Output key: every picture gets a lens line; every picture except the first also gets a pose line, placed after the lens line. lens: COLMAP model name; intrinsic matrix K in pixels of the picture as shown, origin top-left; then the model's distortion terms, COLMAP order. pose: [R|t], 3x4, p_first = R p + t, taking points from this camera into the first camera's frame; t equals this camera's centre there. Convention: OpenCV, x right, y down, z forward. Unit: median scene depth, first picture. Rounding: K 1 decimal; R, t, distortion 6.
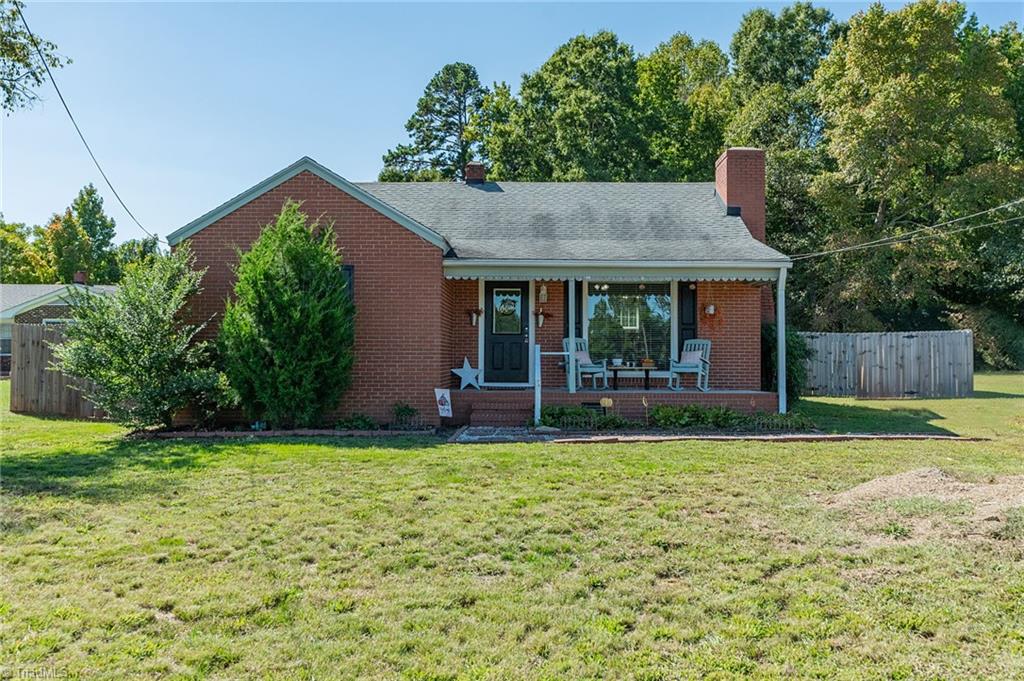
lens RADIAL K [[846.0, 0, 512.0], [0, 846.0, 340.5], [0, 0, 1]] dist [-0.000646, 0.001827]
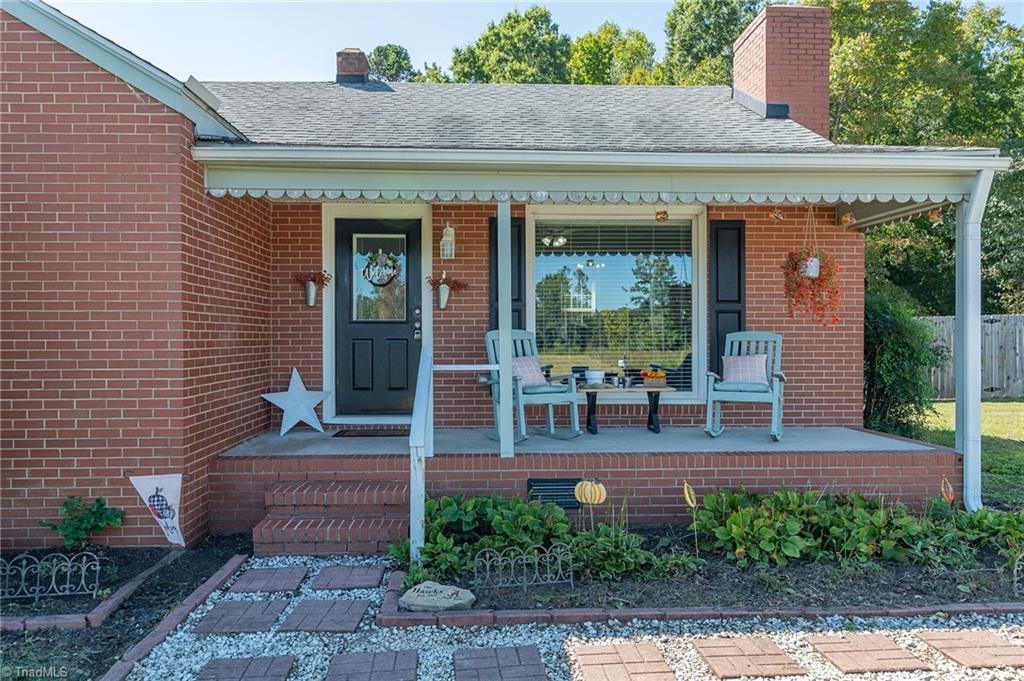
lens RADIAL K [[726.1, 0, 512.0], [0, 726.1, 340.5], [0, 0, 1]] dist [-0.006037, -0.001351]
pose [[0.996925, -0.008046, 0.077952, 0.039817], [0.006145, 0.999679, 0.024598, -0.006877], [-0.078125, -0.024043, 0.996654, 0.549996]]
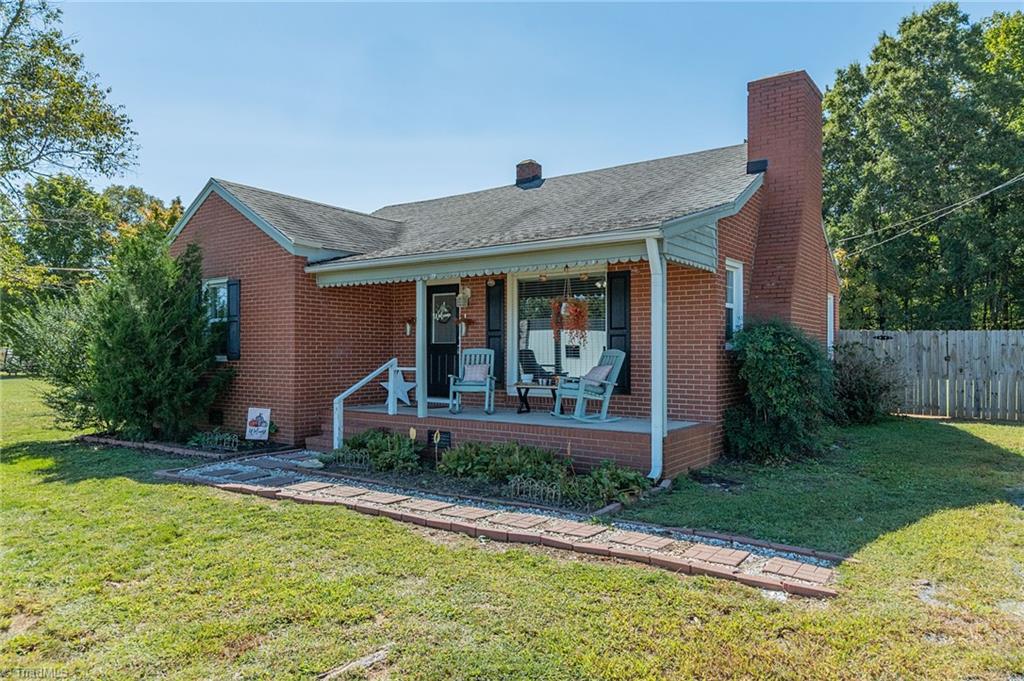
lens RADIAL K [[682.3, 0, 512.0], [0, 682.3, 340.5], [0, 0, 1]] dist [-0.007323, -0.003022]
pose [[0.826785, -0.014539, -0.562330, 0.452856], [0.014907, 0.999881, -0.003935, -0.007477], [0.562320, -0.005130, 0.826904, 0.442084]]
